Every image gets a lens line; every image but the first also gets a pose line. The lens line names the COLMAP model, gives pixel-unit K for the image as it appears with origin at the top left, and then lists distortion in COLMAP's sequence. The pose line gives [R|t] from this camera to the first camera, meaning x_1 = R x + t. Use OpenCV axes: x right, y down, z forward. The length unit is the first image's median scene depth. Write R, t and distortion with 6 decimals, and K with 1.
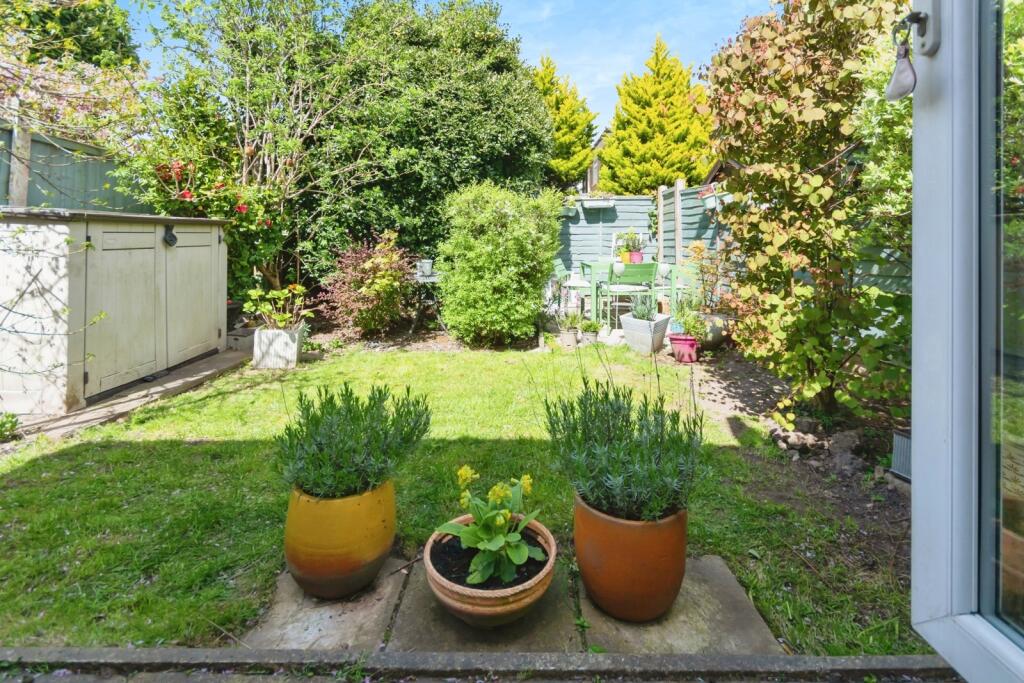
lens RADIAL K [[446.9, 0, 577.3], [0, 446.9, 240.2], [0, 0, 1]] dist [-0.000431, 0.000291]
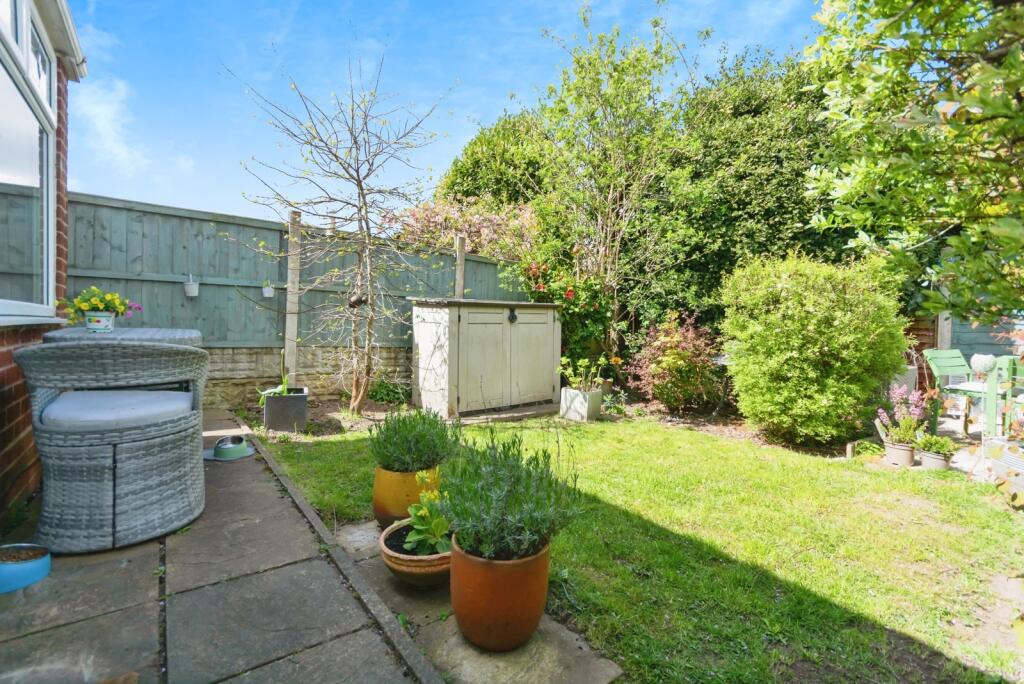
lens RADIAL K [[451.0, 0, 516.0], [0, 451.0, 325.0], [0, 0, 1]] dist [-0.001829, -0.000034]
pose [[0.627904, 0.010119, -0.778225, 0.180117], [-0.007210, 0.999948, 0.007184, 0.007651], [0.778258, 0.001100, 0.627944, 0.061772]]
